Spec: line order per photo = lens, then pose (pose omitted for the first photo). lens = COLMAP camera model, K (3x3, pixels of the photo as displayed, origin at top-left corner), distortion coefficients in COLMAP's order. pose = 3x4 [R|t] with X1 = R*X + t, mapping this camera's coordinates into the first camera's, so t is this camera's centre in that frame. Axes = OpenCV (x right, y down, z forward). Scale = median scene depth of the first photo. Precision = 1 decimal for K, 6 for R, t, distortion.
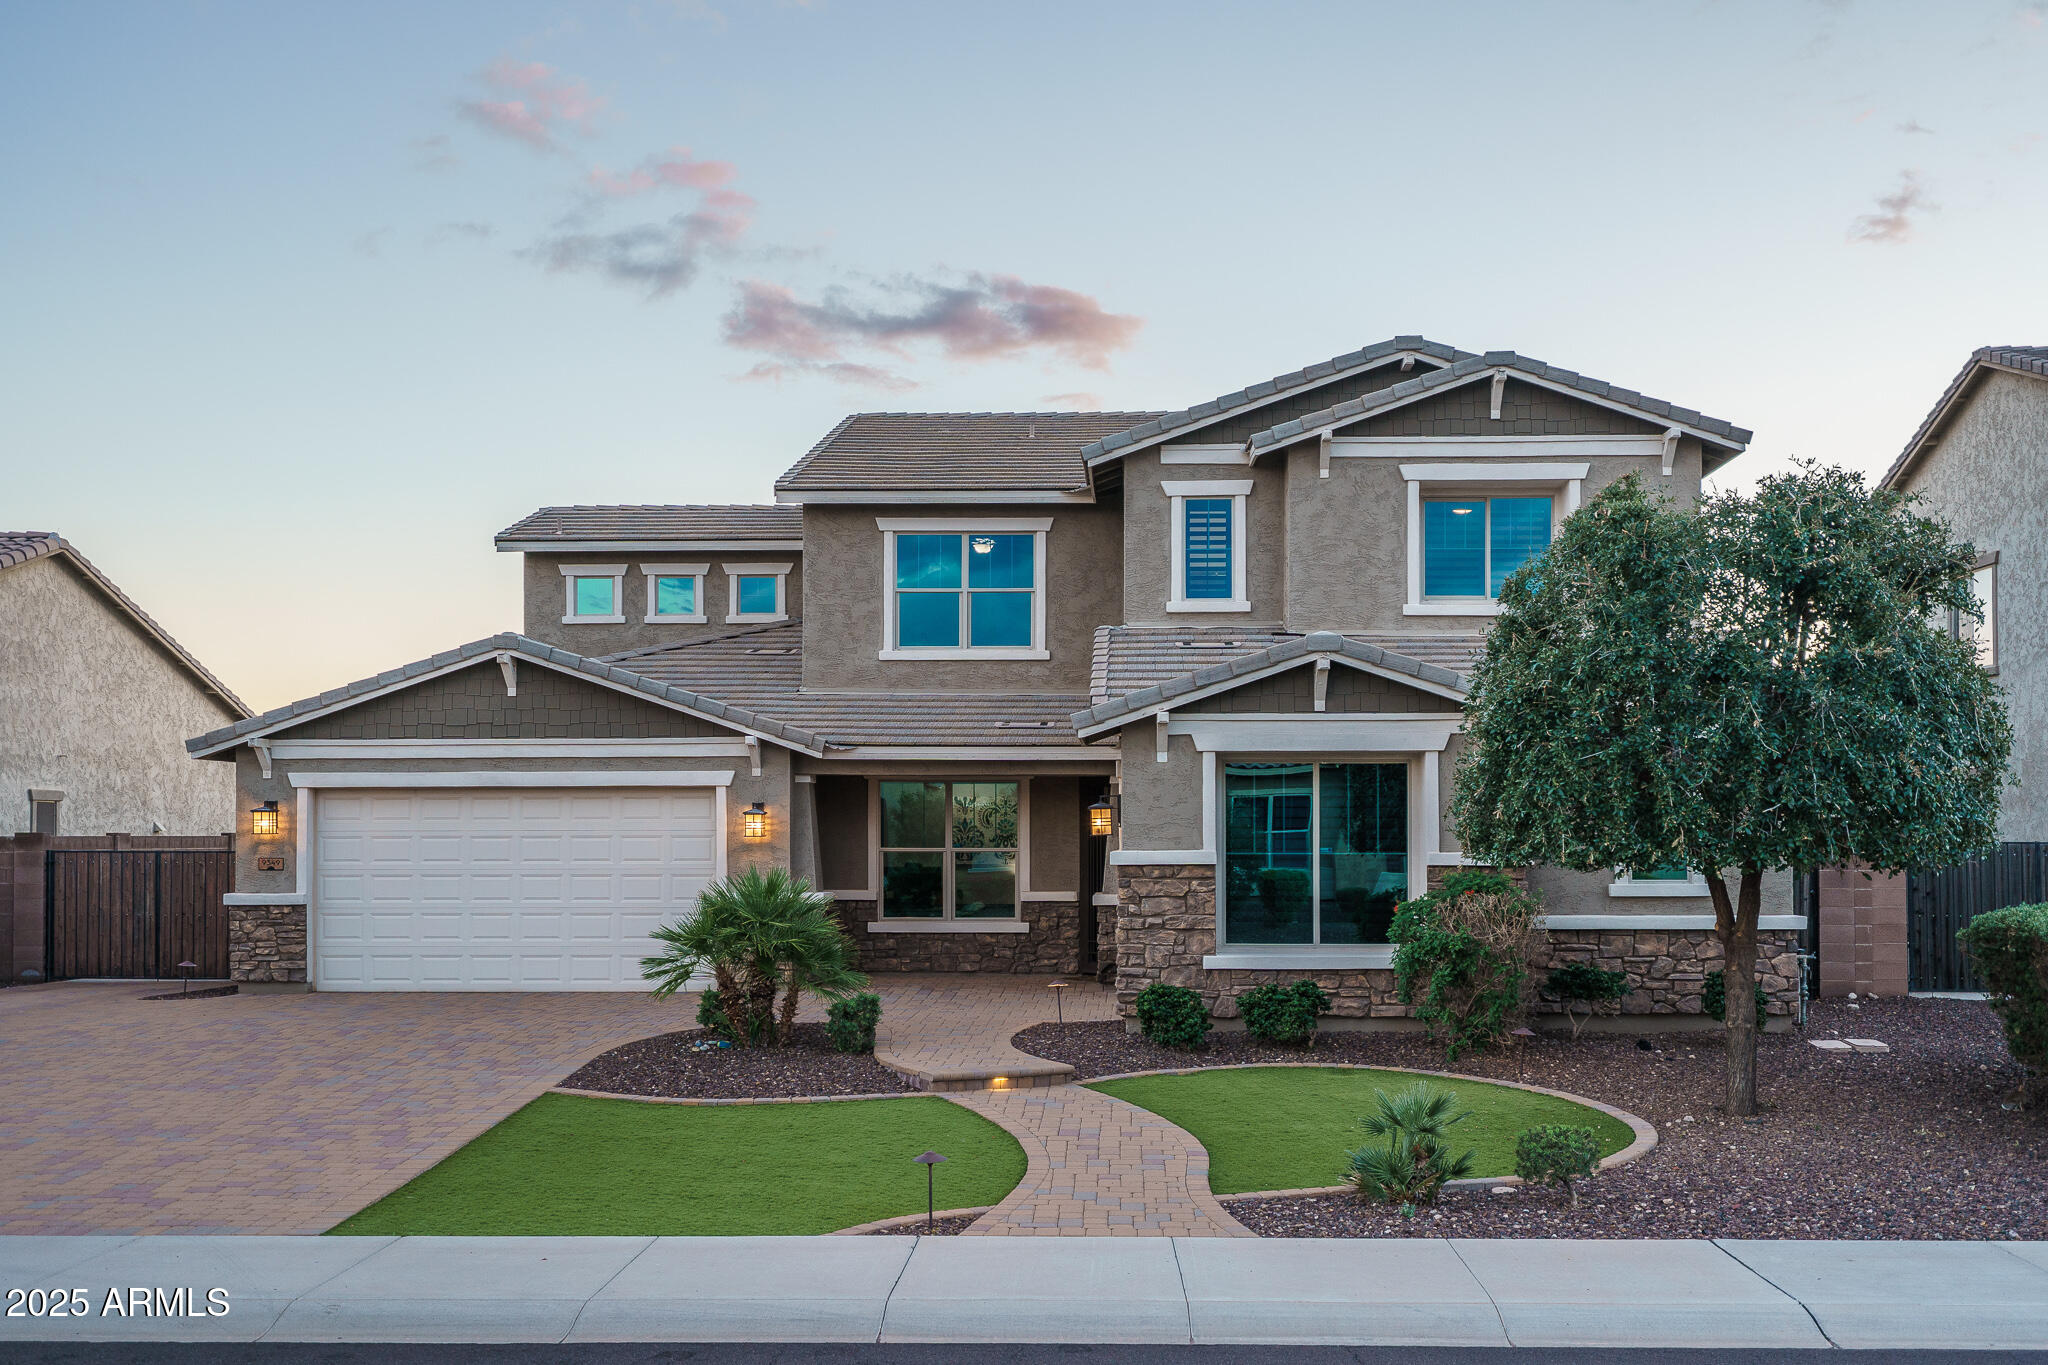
lens RADIAL K [[2044.6, 0, 1025.1], [0, 2044.6, 689.8], [0, 0, 1]] dist [0.008421, 0.000000]
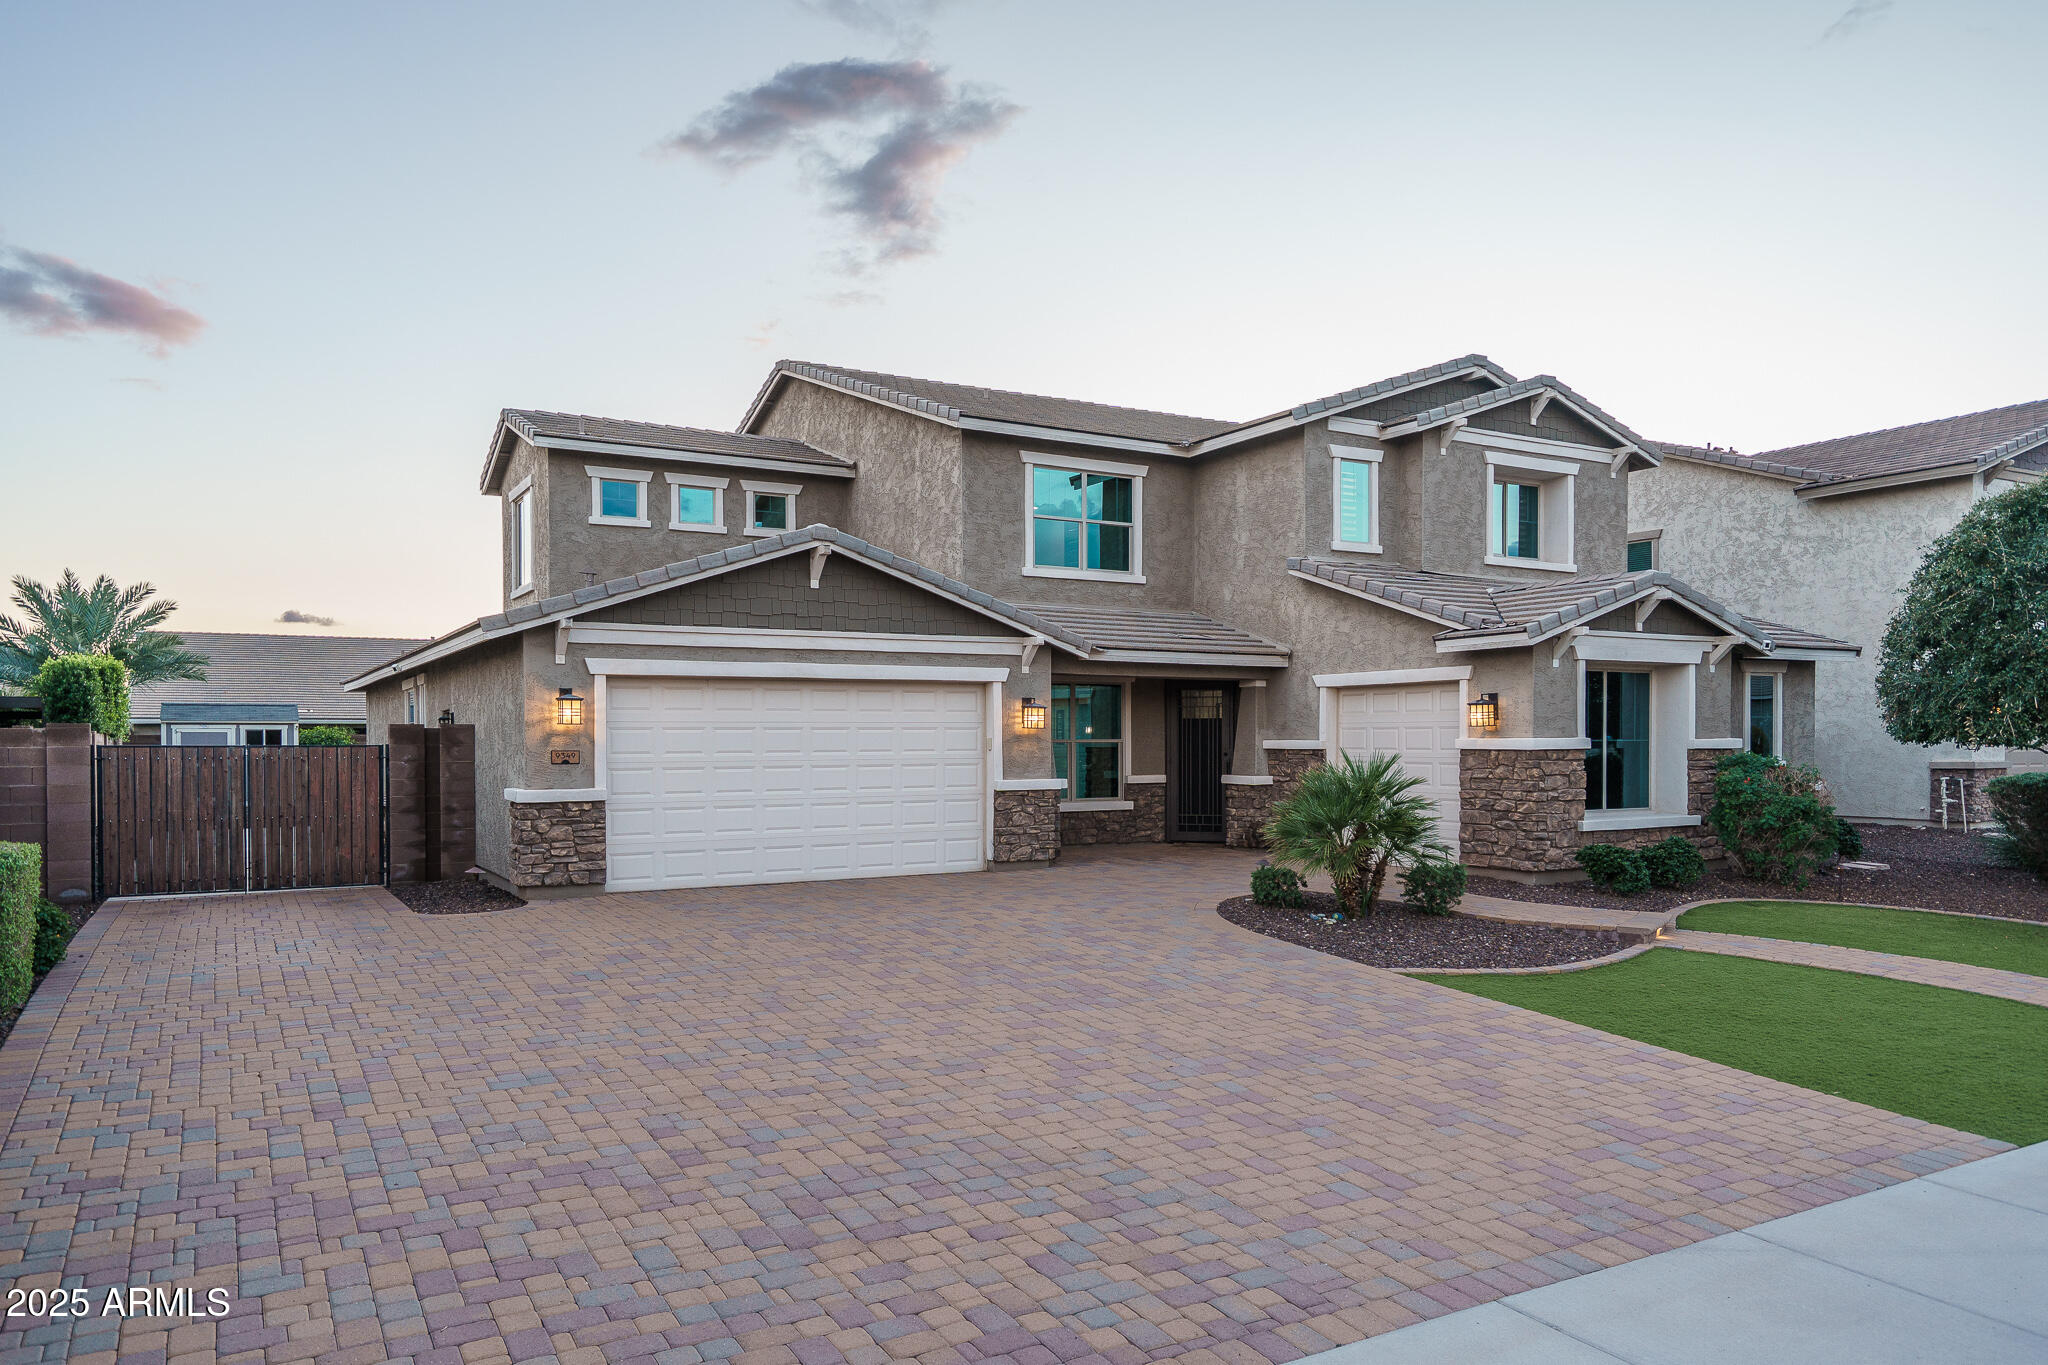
lens RADIAL K [[1419.6, 0, 1024.0], [0, 1419.6, 682.9], [0, 0, 1]] dist [0.004139, 0.001420]
pose [[0.843490, 0.019625, 0.536787, -0.538475], [-0.037226, 0.999065, 0.021969, 0.030346], [-0.535854, -0.038513, 0.843432, 0.356025]]
